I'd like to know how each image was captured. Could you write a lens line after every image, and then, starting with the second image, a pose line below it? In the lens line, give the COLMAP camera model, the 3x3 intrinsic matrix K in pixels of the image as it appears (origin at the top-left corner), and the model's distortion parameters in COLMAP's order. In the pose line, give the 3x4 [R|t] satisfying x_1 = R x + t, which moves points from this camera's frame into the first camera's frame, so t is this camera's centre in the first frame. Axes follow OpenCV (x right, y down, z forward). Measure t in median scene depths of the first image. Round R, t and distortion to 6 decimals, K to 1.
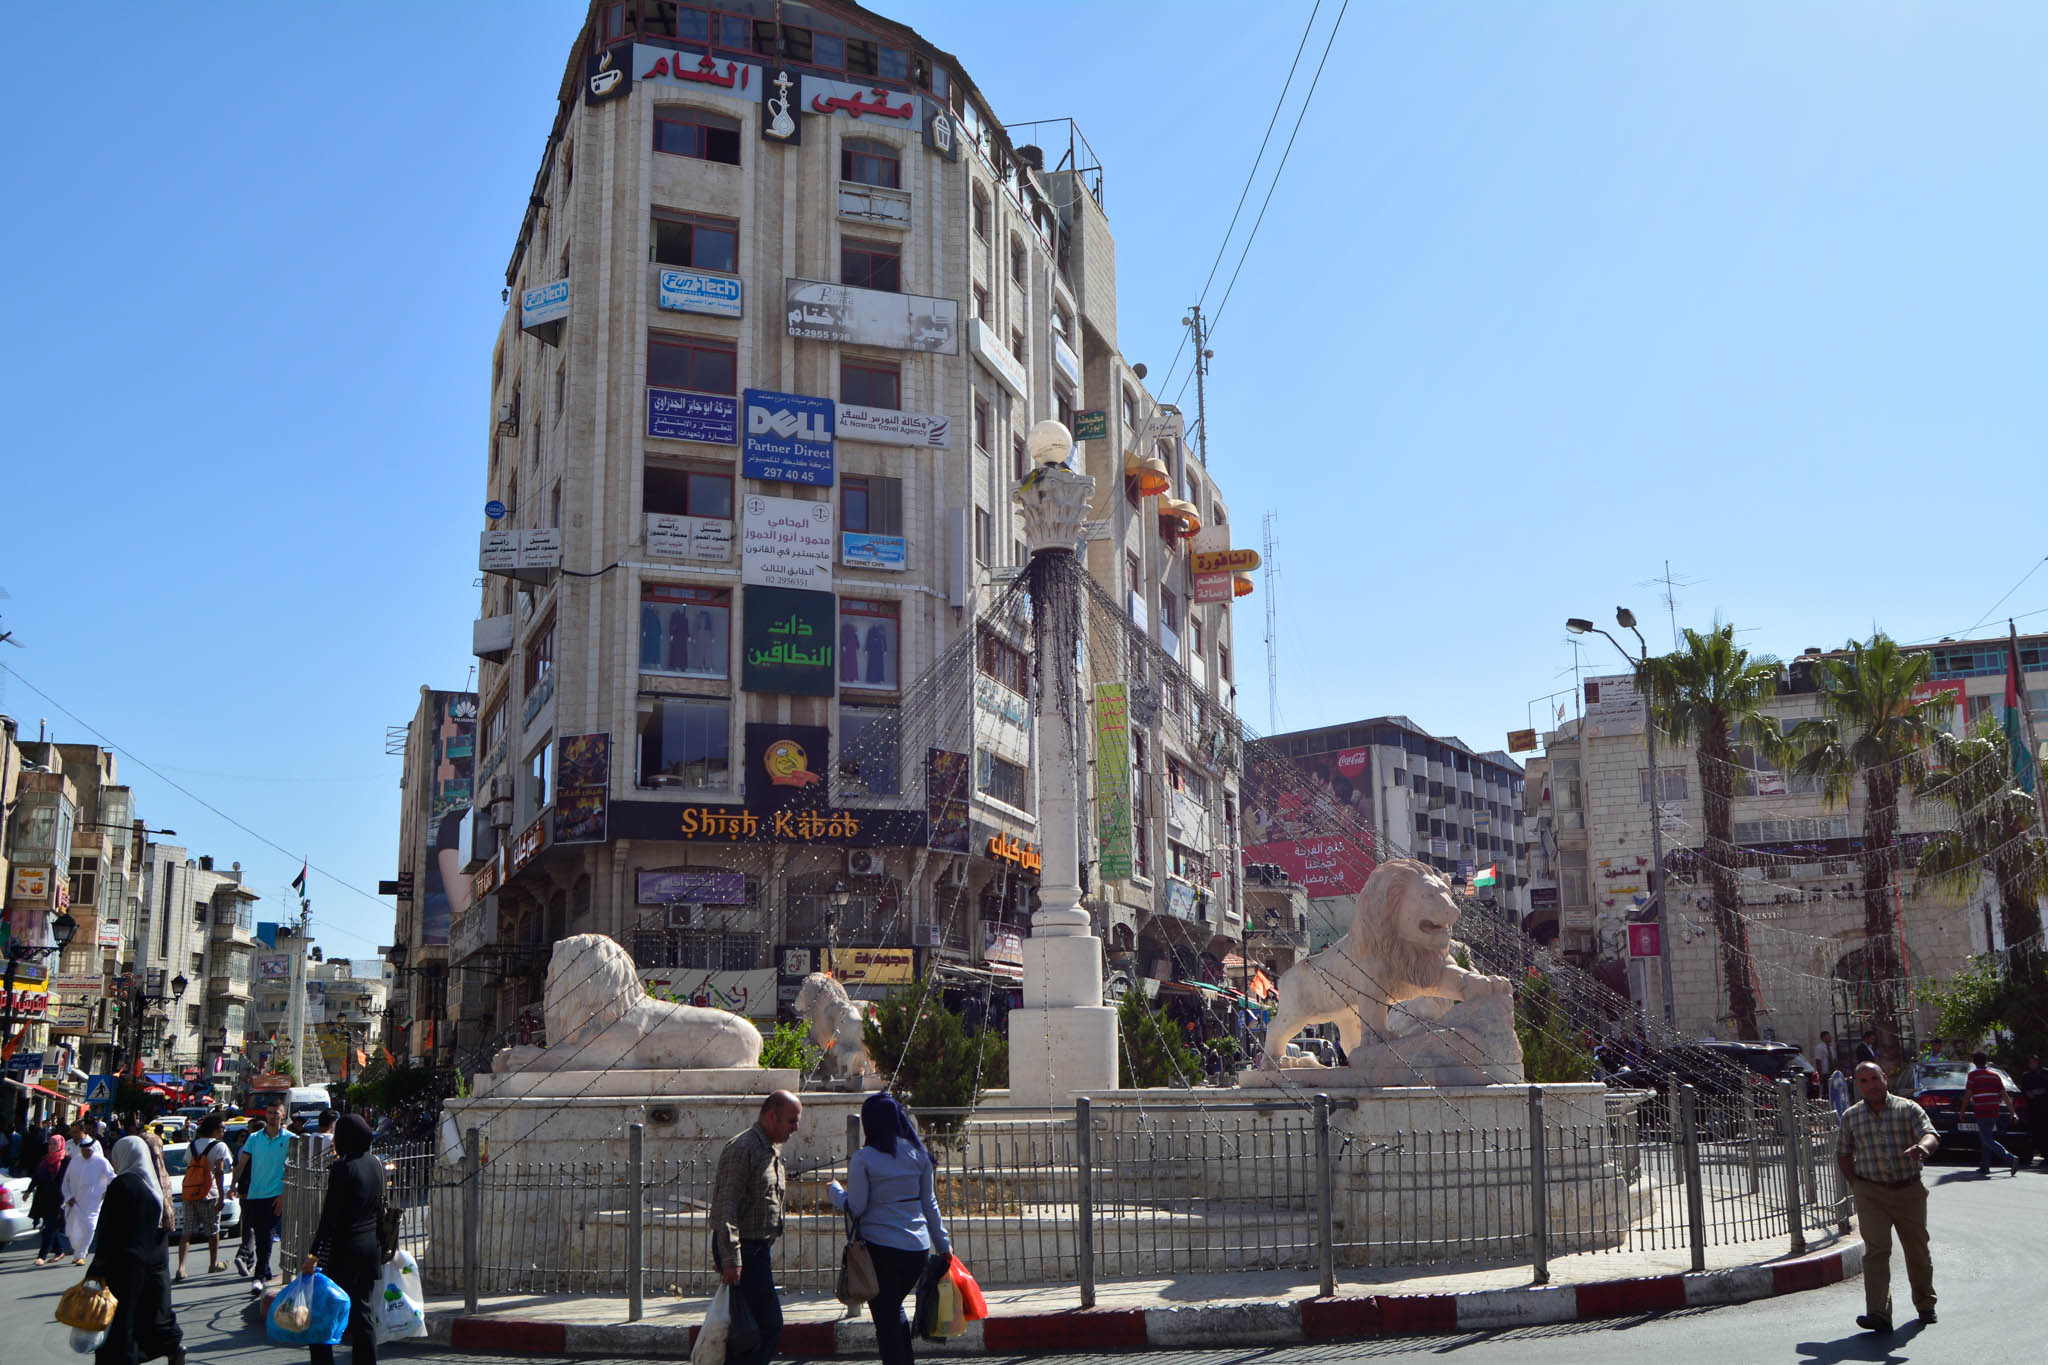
lens RADIAL K [[1994.1, 0, 1024.0], [0, 1994.1, 682.5], [0, 0, 1]] dist [-0.096880, -0.004758]
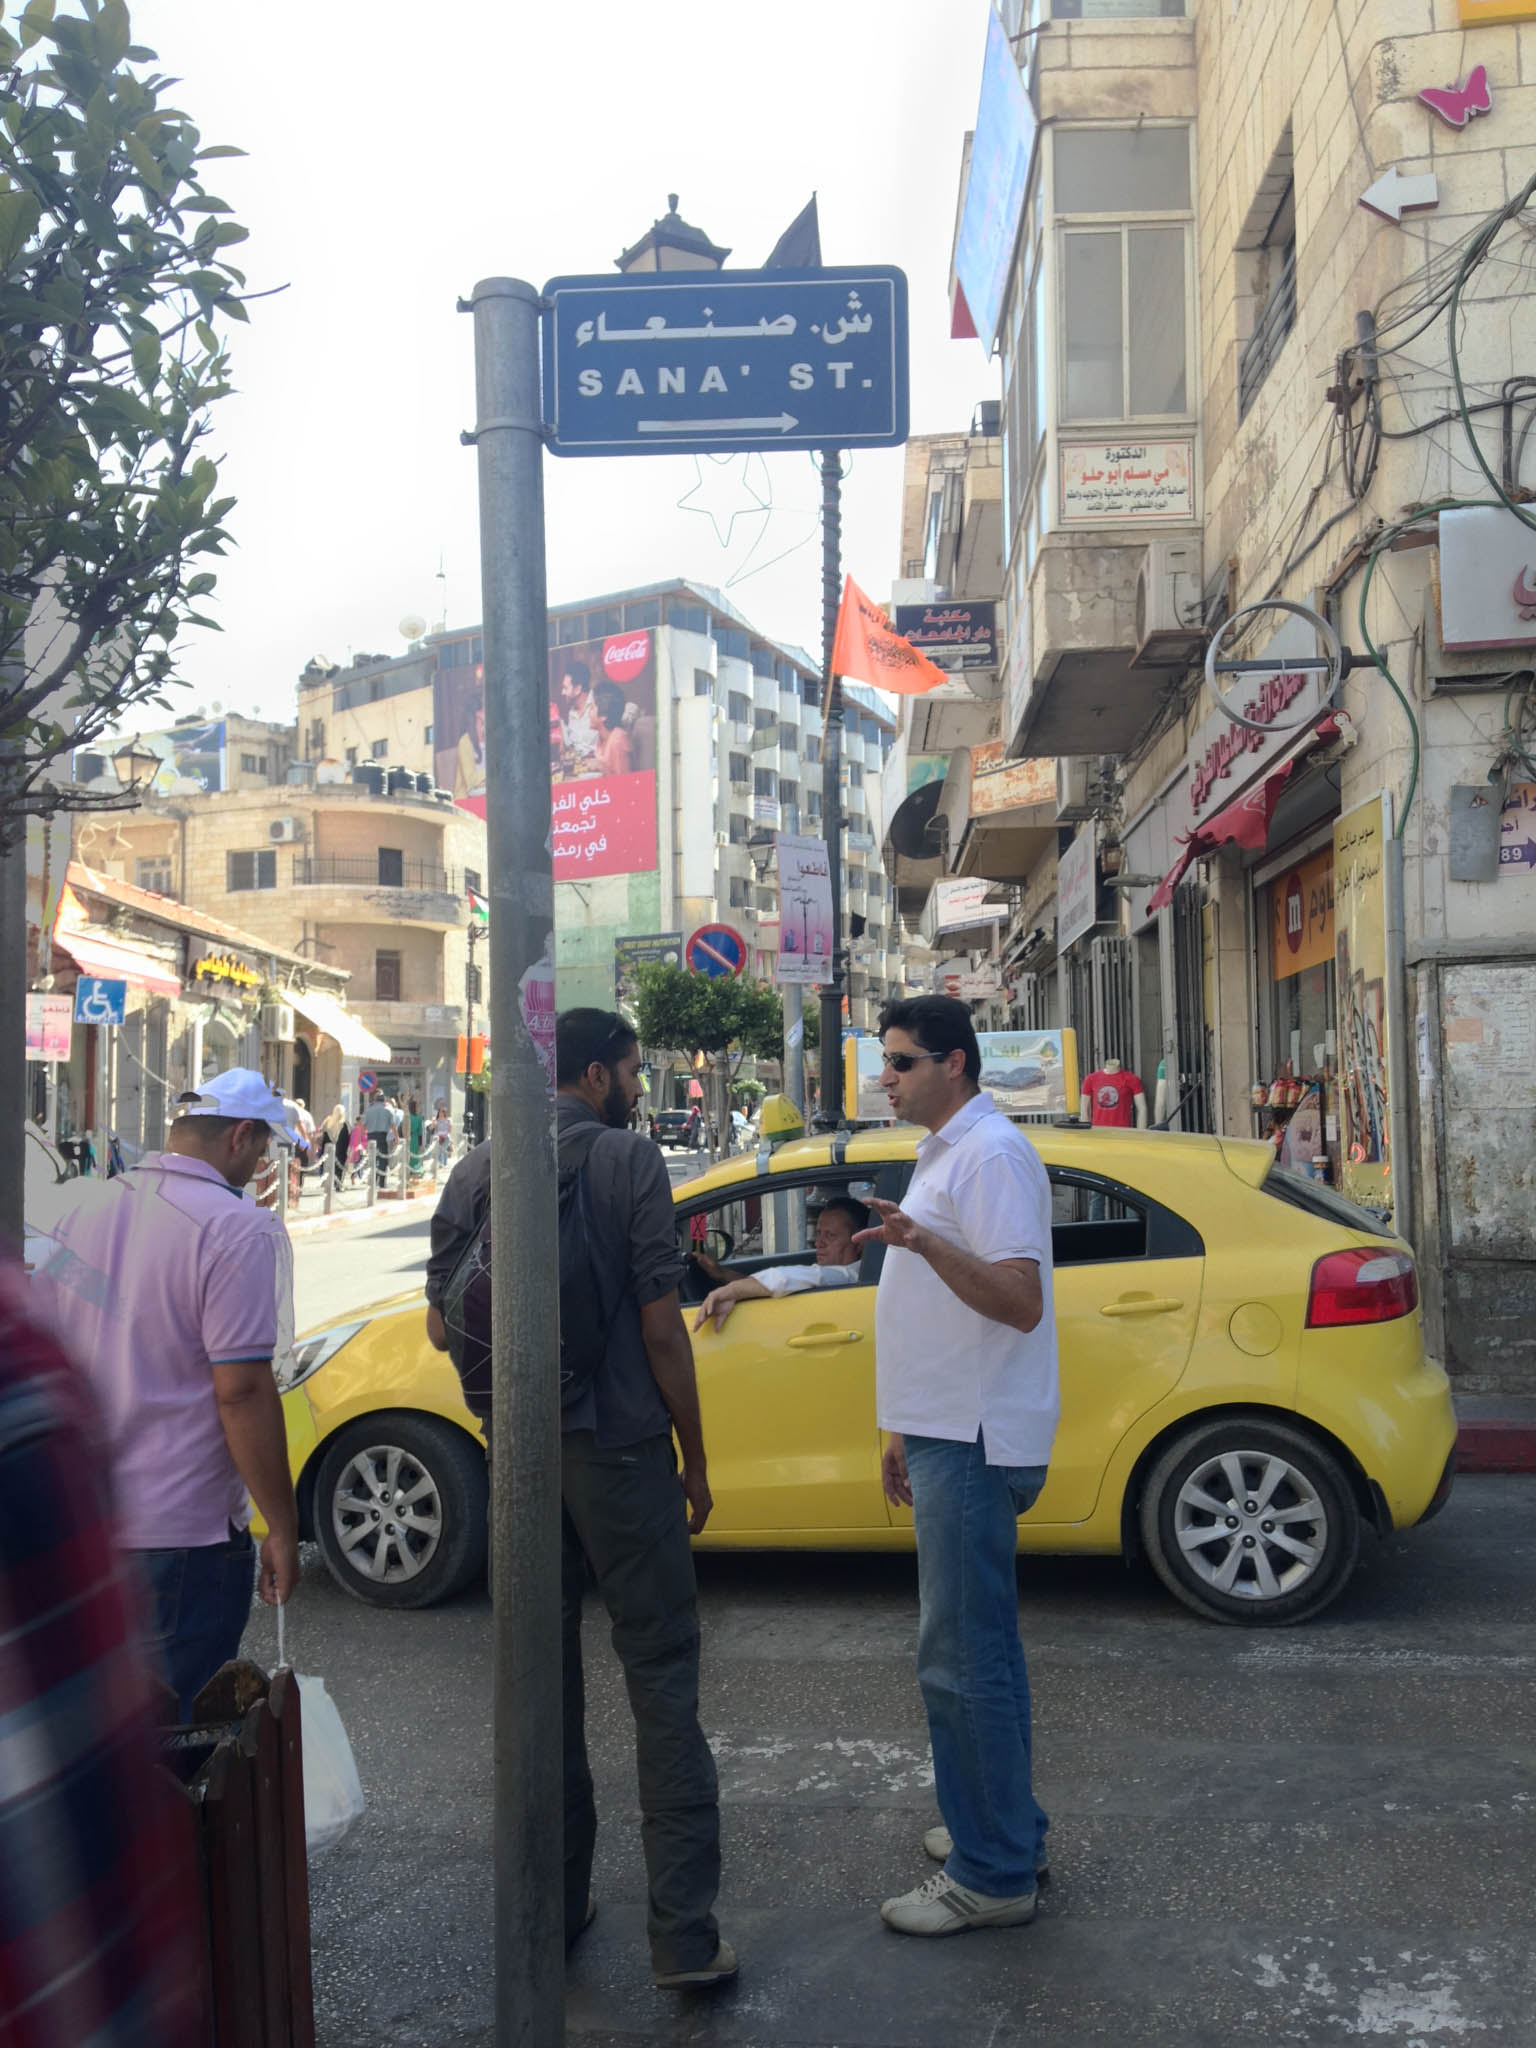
lens RADIAL K [[1976.4, 0, 768.0], [0, 1976.4, 1024.0], [0, 0, 1]] dist [0.000938, 0.001448]
pose [[0.983744, 0.016017, 0.178860, 0.101238], [-0.039642, 0.990812, 0.129307, 0.071295], [-0.175145, -0.134296, 0.975340, 0.387529]]
